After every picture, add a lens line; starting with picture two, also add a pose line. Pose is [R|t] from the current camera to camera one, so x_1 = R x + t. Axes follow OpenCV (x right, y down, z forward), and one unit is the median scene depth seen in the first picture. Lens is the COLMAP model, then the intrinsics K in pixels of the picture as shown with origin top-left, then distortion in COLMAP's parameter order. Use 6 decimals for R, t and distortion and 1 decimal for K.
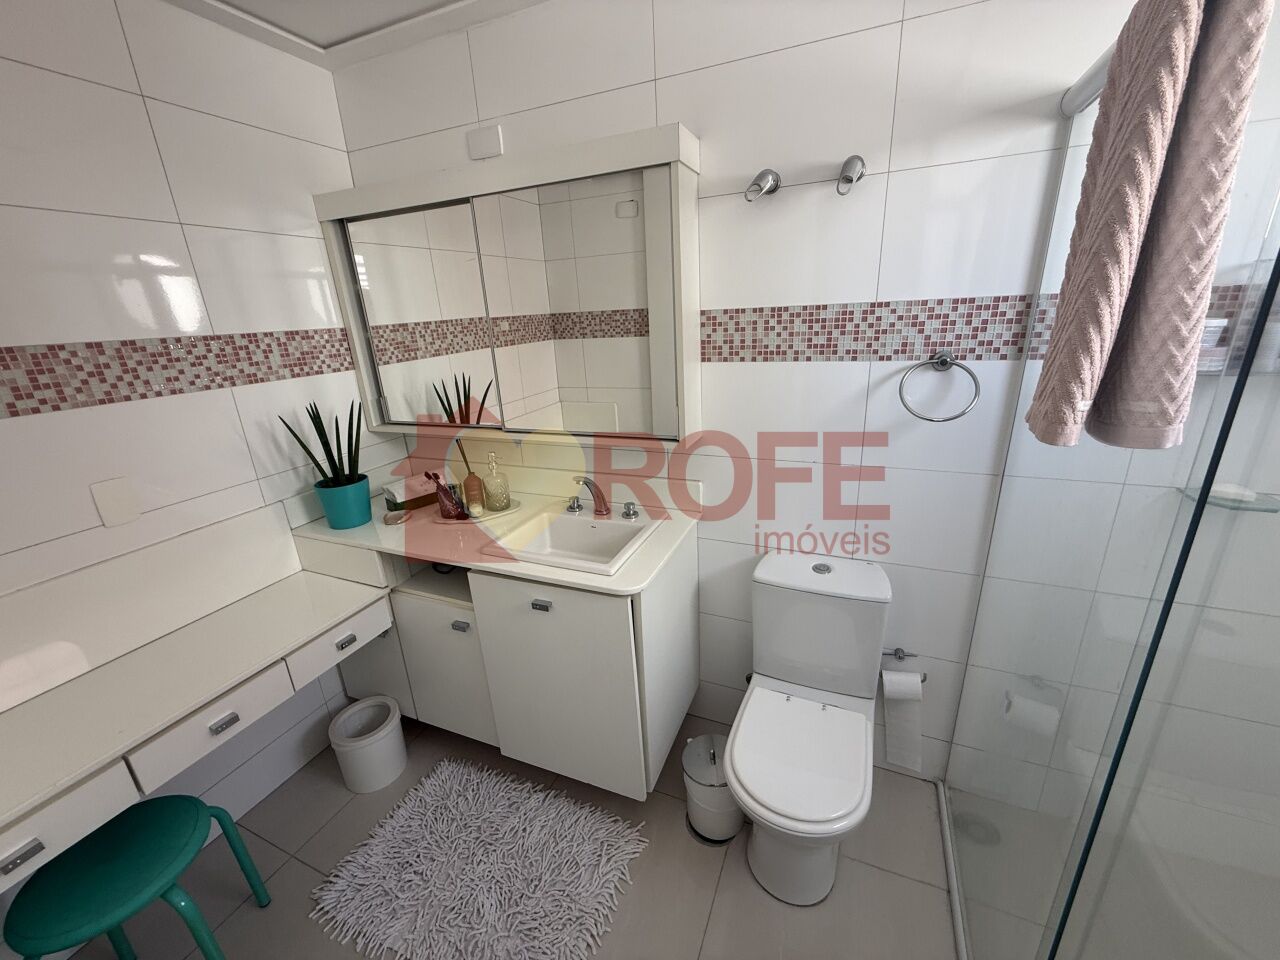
lens RADIAL K [[506.9, 0, 642.0], [0, 506.9, 480.1], [0, 0, 1]] dist [-0.000403, 0.000248]
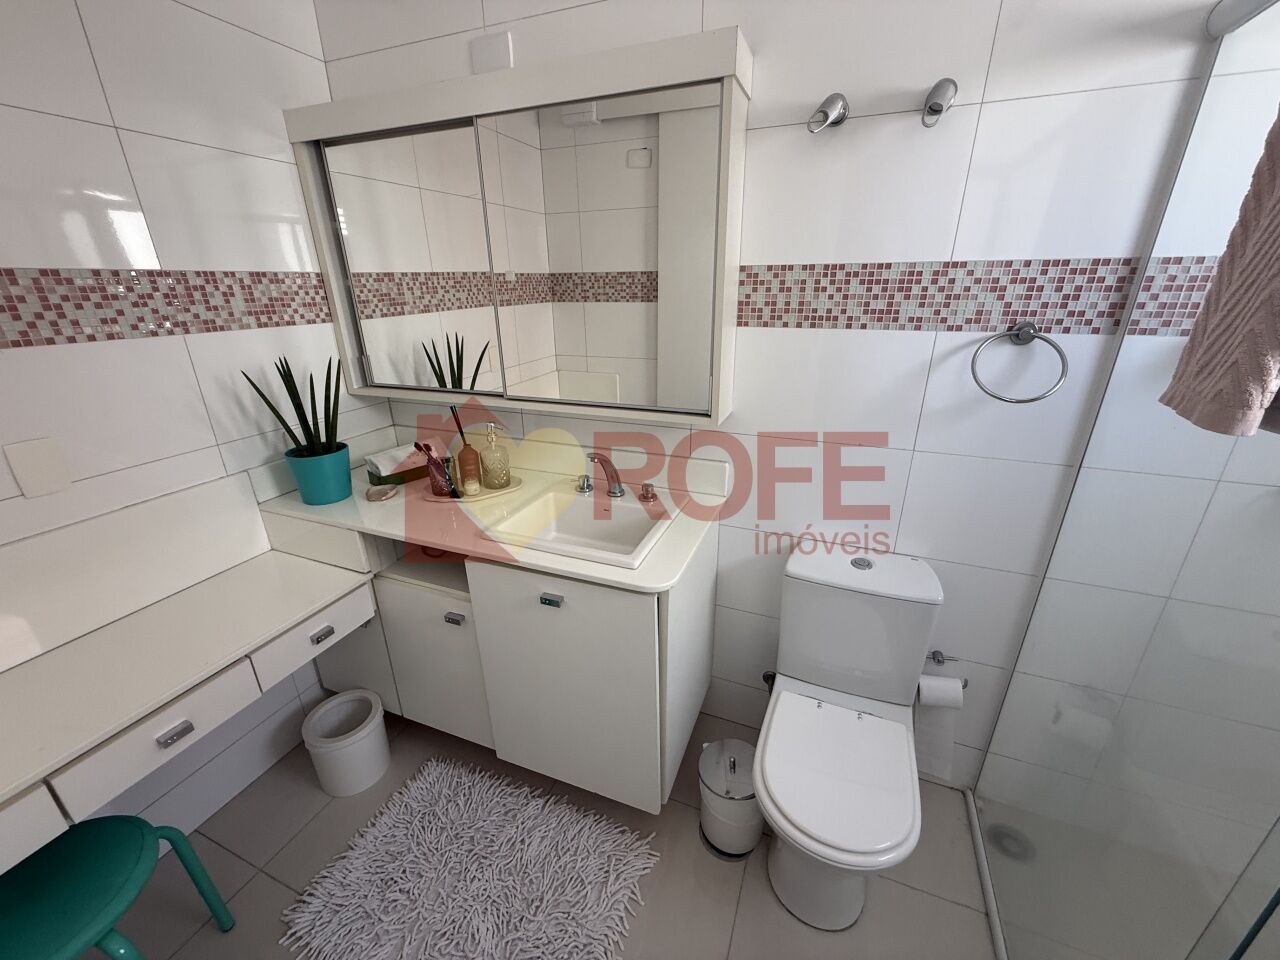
lens RADIAL K [[506.9, 0, 640.8], [0, 506.9, 479.4], [0, 0, 1]] dist [-0.000403, 0.000248]
pose [[0.998976, 0.028213, 0.035380, -0.076410], [-0.029770, 0.998576, 0.044275, -0.002888], [-0.034081, -0.045283, 0.998393, 0.125468]]
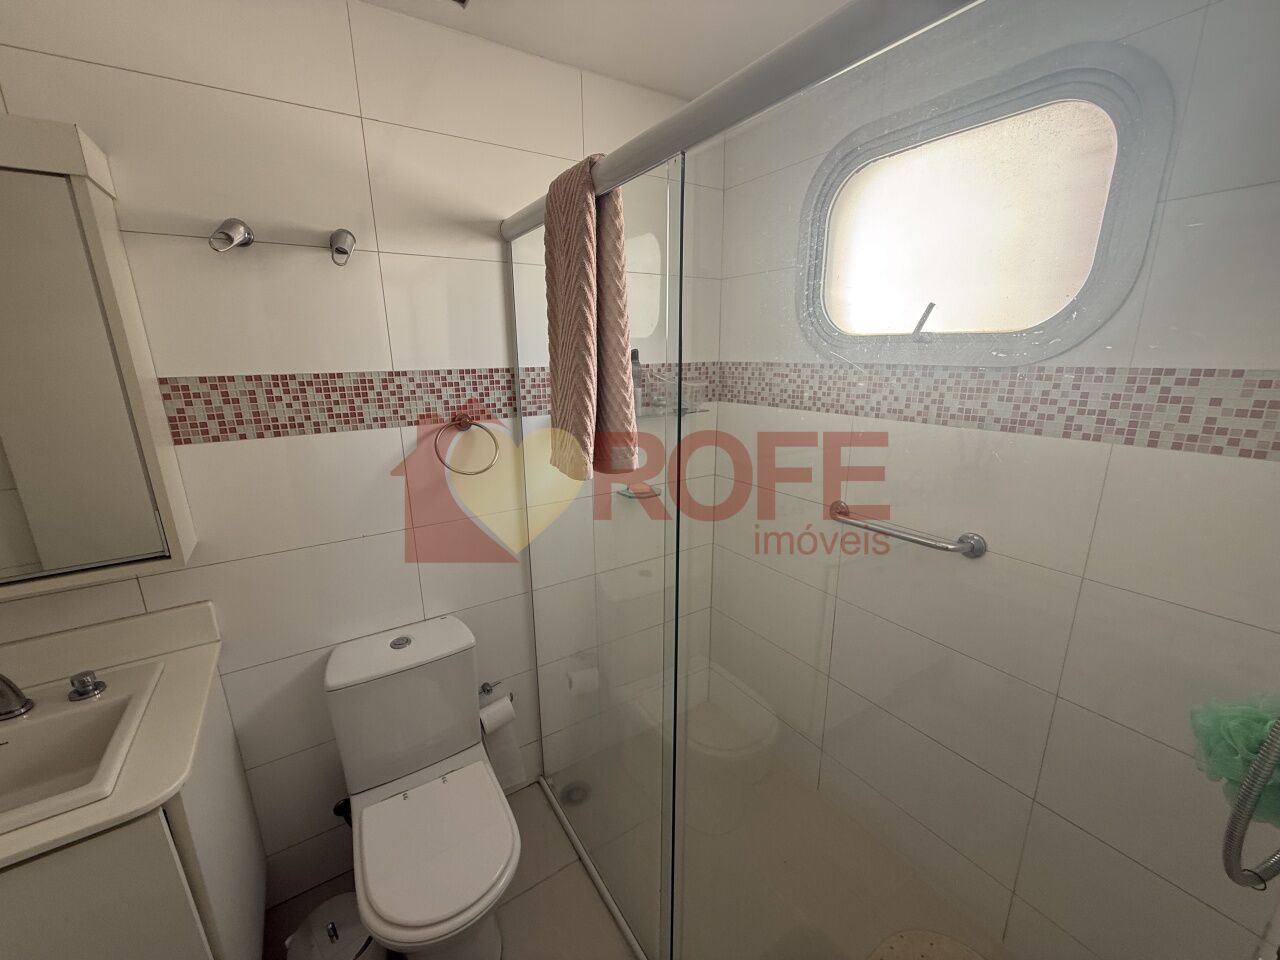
lens RADIAL K [[506.9, 0, 634.3], [0, 506.9, 481.6], [0, 0, 1]] dist [-0.000403, 0.000248]
pose [[0.557079, -0.168887, 0.813105, -0.126457], [0.248045, 0.968247, 0.031169, -0.040004], [-0.792551, 0.184323, 0.581281, 0.048602]]
